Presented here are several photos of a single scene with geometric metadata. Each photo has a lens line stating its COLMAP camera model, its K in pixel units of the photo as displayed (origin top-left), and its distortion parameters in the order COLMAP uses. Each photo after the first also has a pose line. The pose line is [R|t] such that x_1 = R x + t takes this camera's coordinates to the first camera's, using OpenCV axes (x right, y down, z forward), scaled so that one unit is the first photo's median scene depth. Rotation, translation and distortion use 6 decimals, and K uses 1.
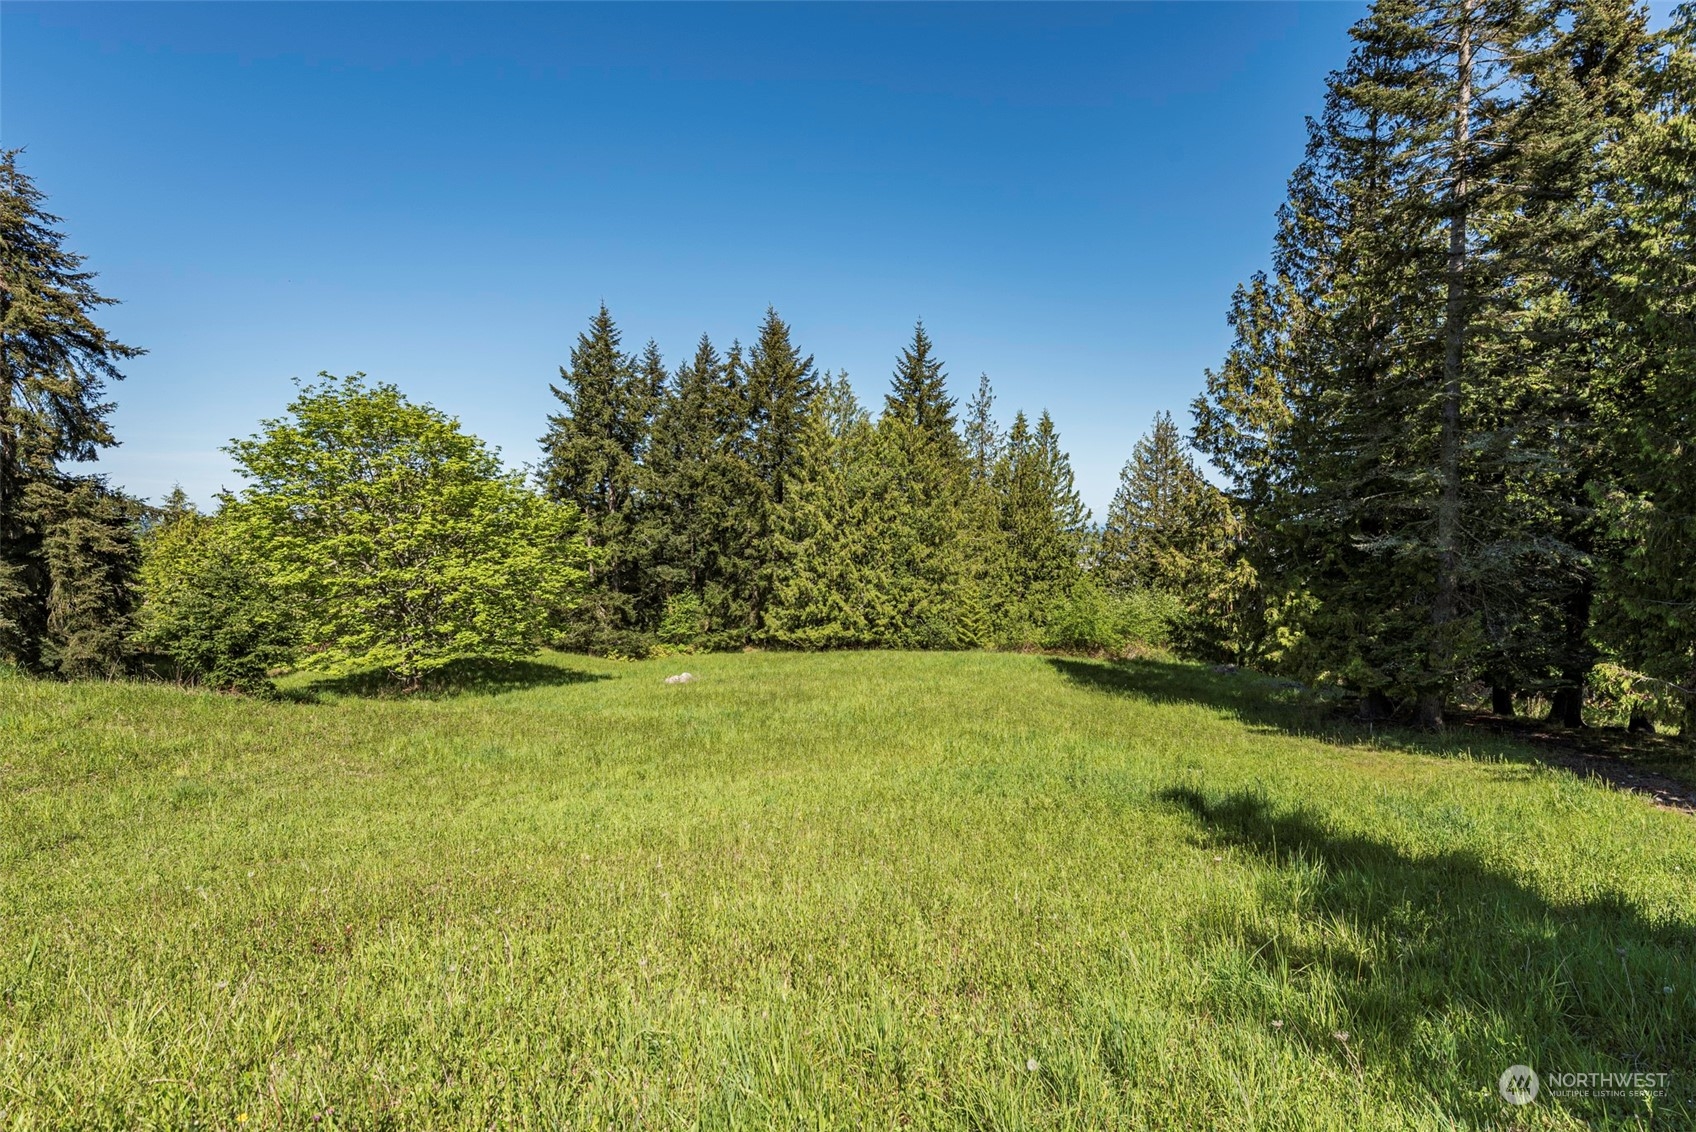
lens RADIAL K [[779.1, 0, 848.0], [0, 779.1, 566.0], [0, 0, 1]] dist [0.001484, 0.000097]
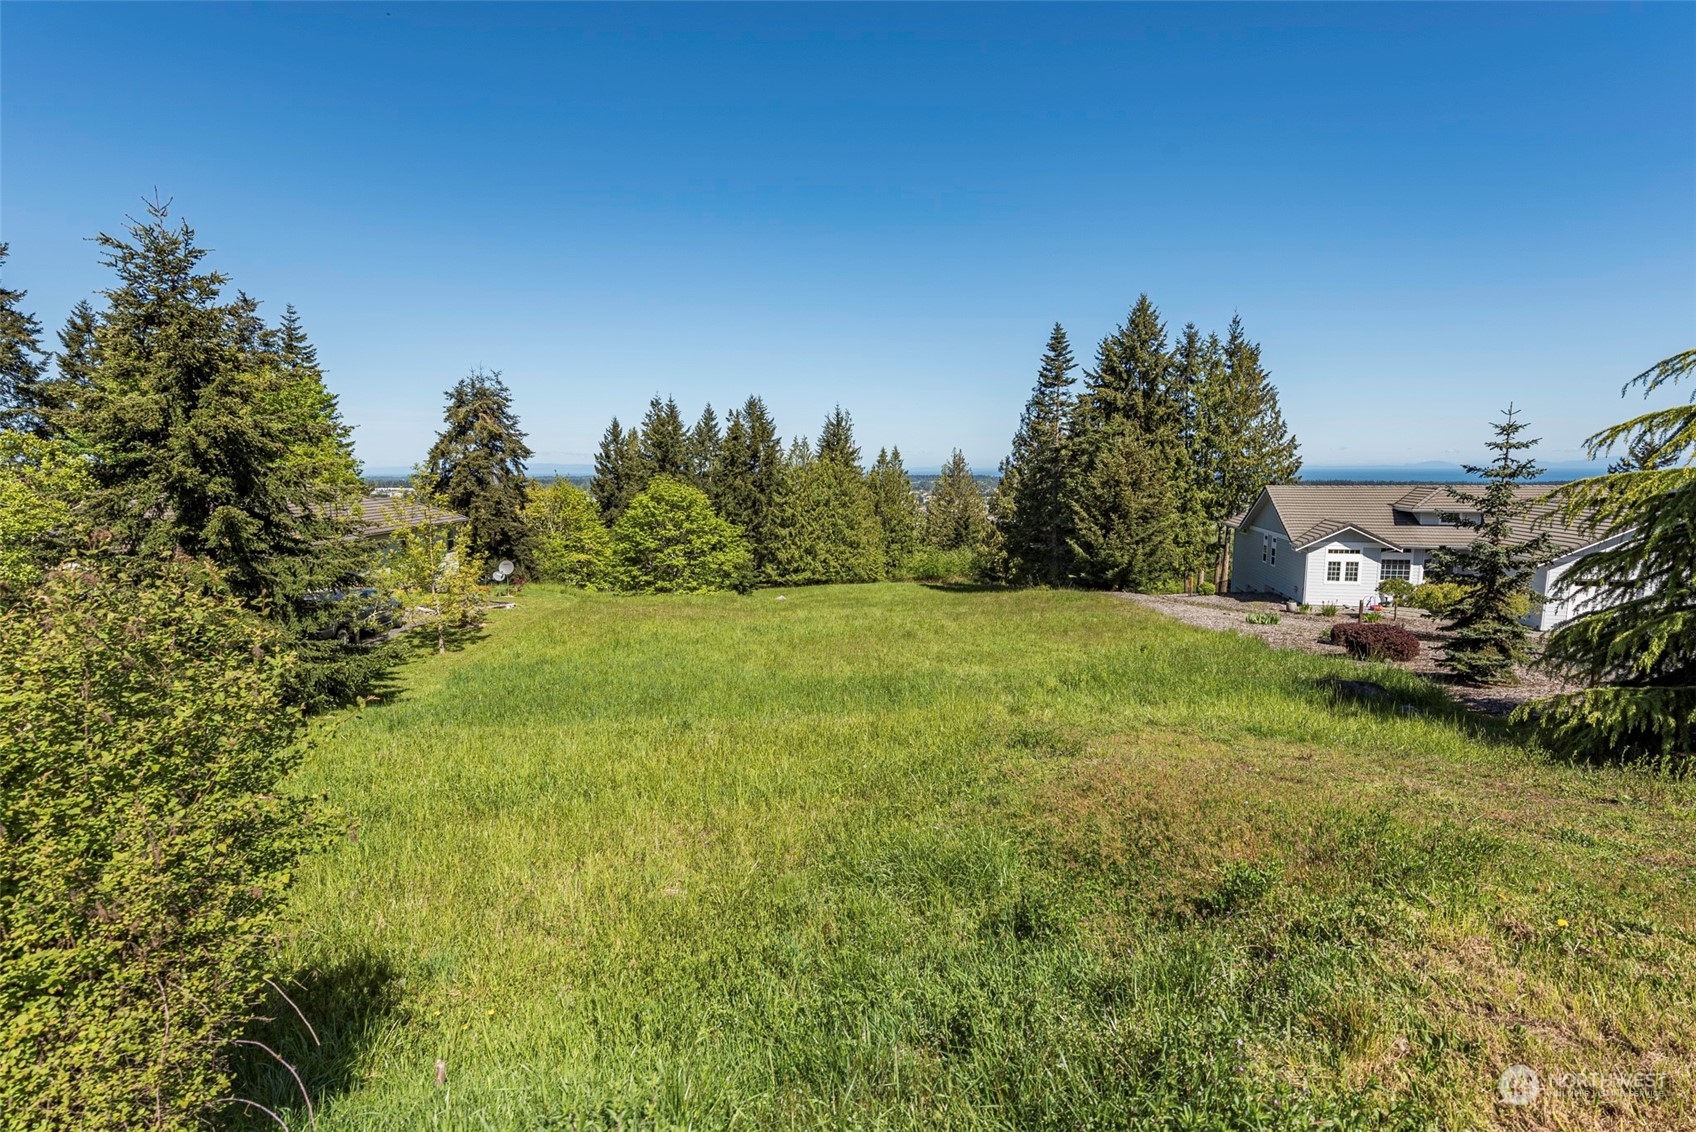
lens RADIAL K [[779.1, 0, 848.0], [0, 779.1, 566.0], [0, 0, 1]] dist [0.001484, 0.000097]
pose [[0.958172, -0.035298, 0.284008, -0.461157], [0.014655, 0.997114, 0.074486, -0.081200], [-0.285818, -0.067208, 0.955924, -0.856026]]
